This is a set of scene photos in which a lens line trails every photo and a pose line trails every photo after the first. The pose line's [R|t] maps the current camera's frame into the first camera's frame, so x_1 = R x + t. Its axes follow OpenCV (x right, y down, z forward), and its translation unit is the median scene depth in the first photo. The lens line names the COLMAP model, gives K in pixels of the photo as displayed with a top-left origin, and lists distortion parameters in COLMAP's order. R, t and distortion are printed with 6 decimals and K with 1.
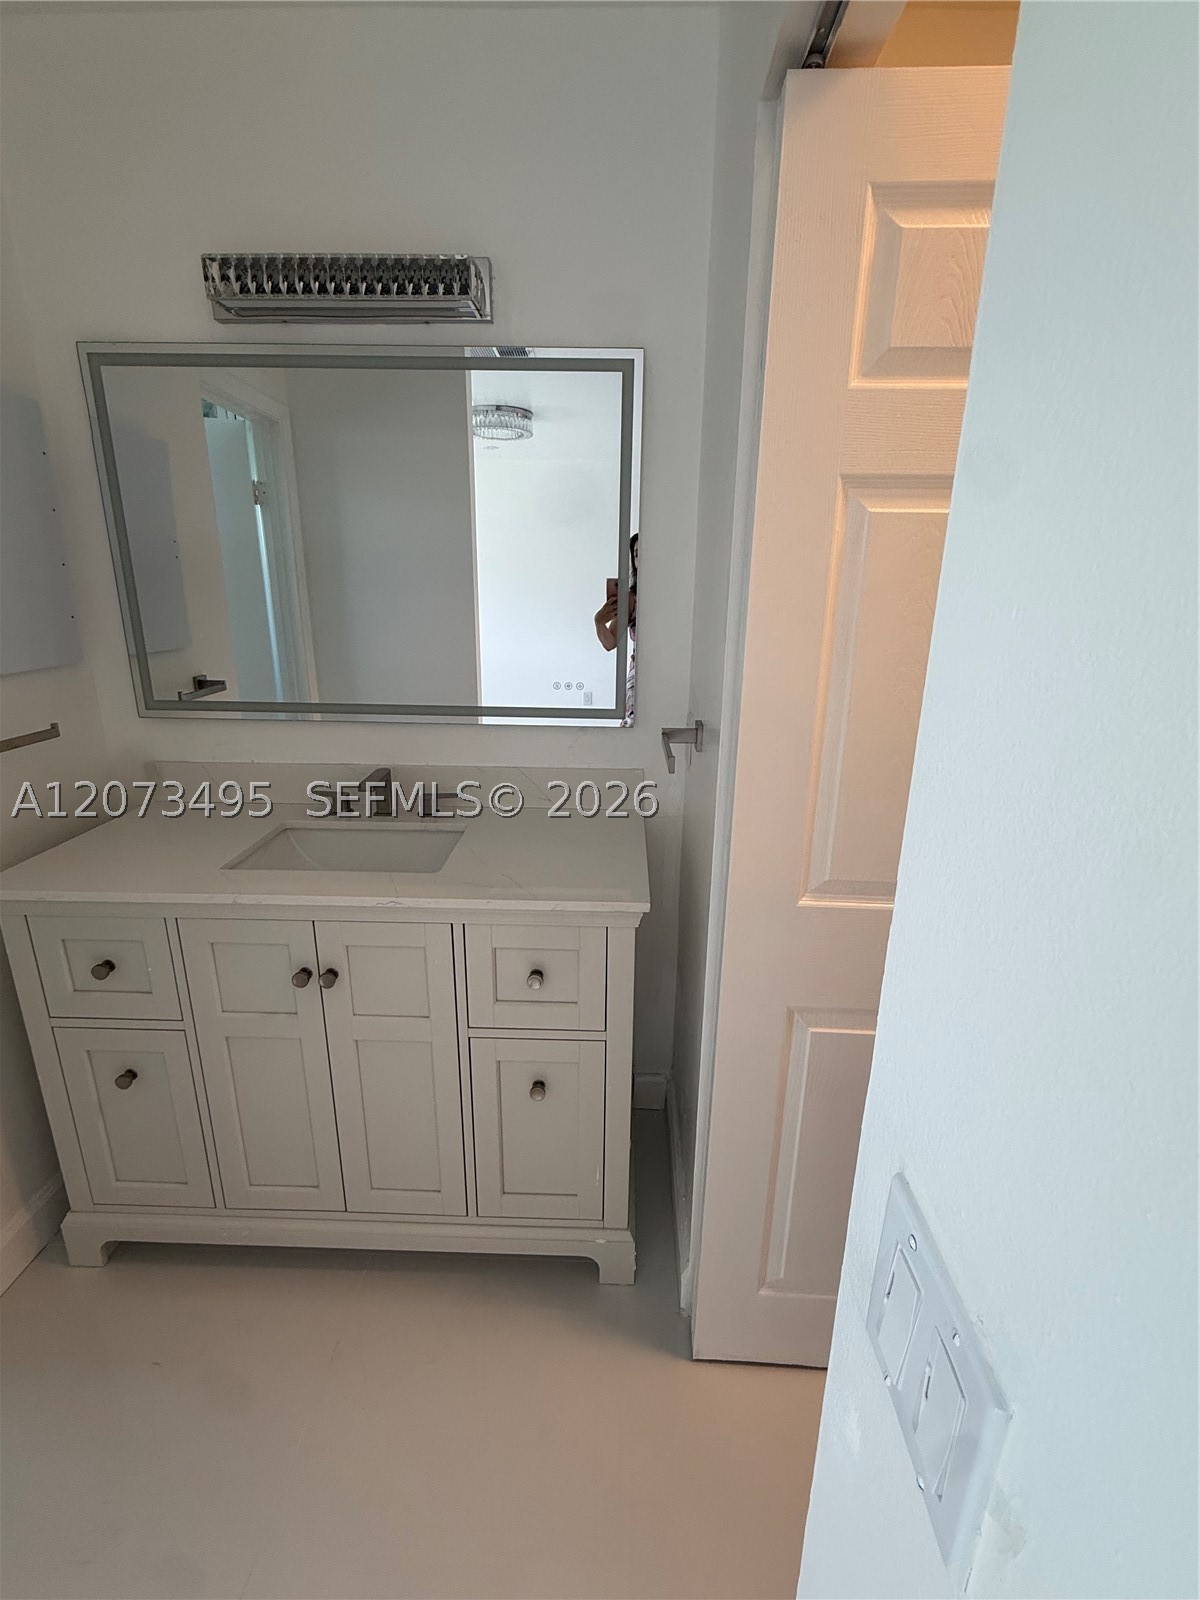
lens RADIAL K [[739.9, 0, 599.5], [0, 739.9, 801.5], [0, 0, 1]] dist [0.001565, 0.000105]
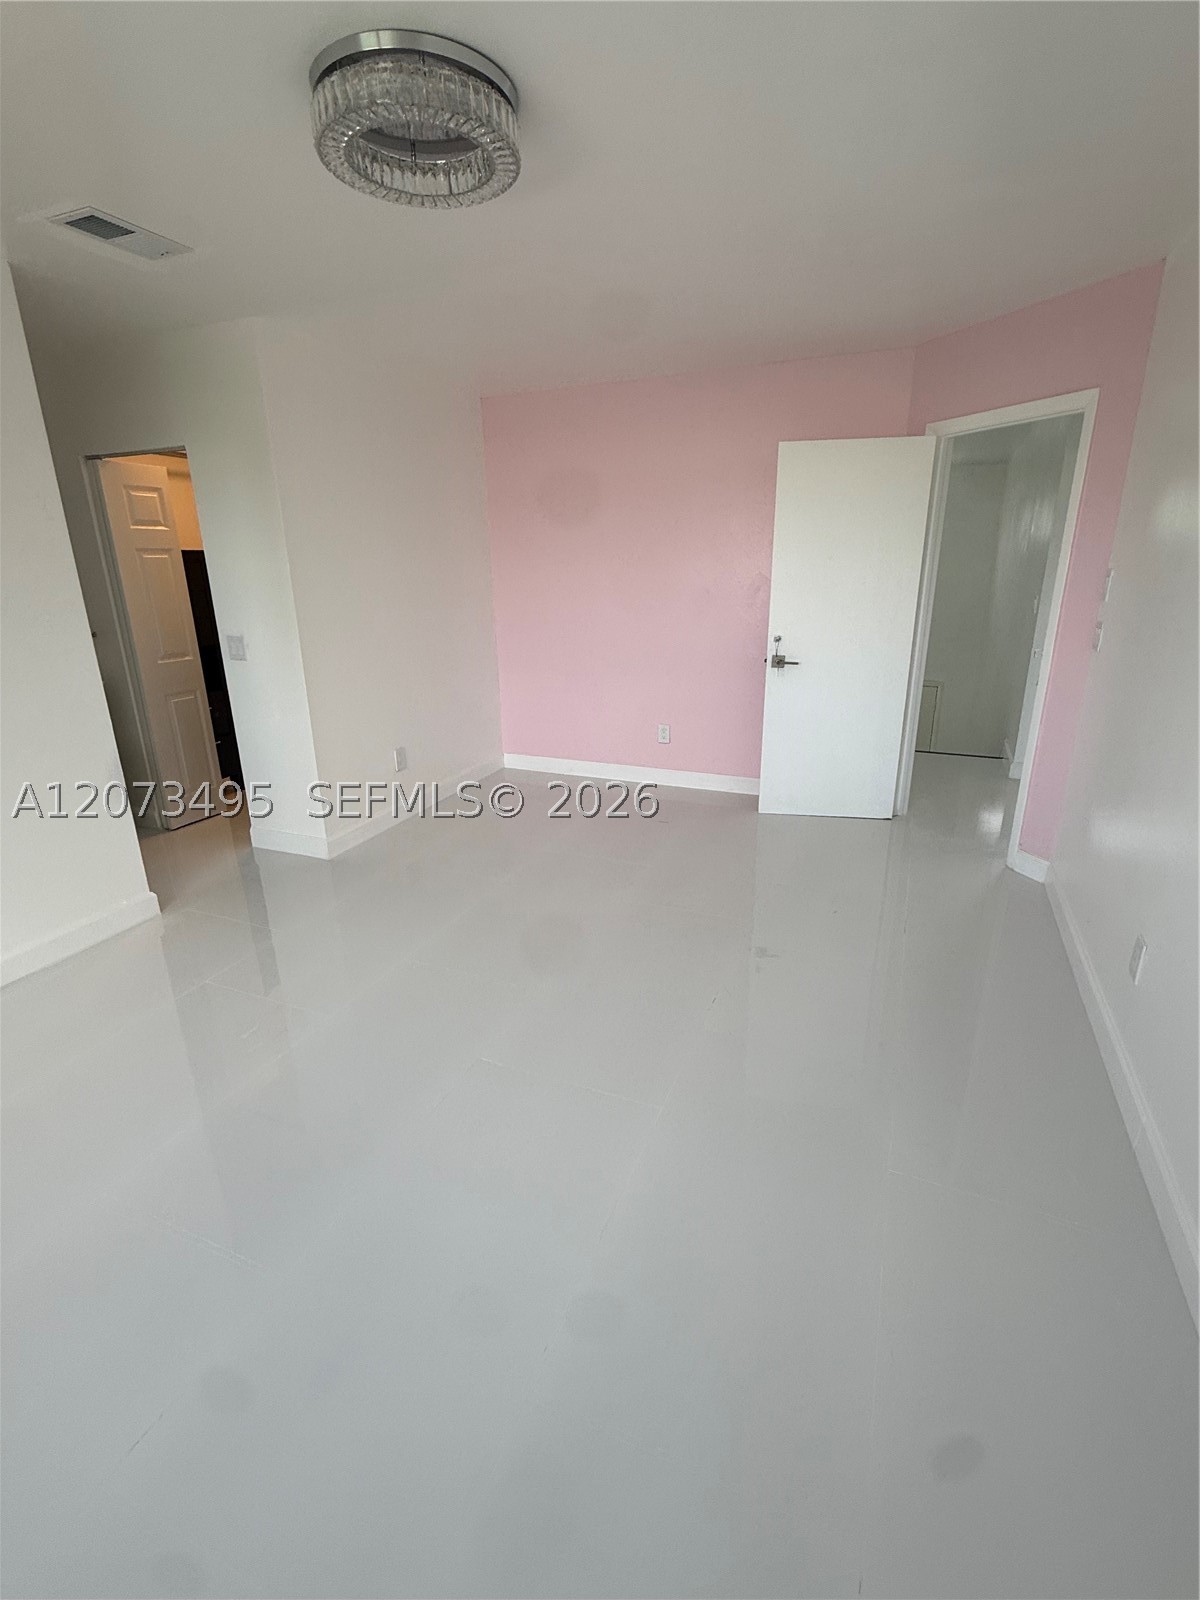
lens RADIAL K [[739.9, 0, 600.8], [0, 739.9, 802.1], [0, 0, 1]] dist [0.001565, 0.000105]
pose [[0.351655, -0.308998, 0.883662, -3.089625], [0.296404, 0.932139, 0.207995, 0.856224], [-0.887966, 0.188779, 0.419380, -3.010101]]
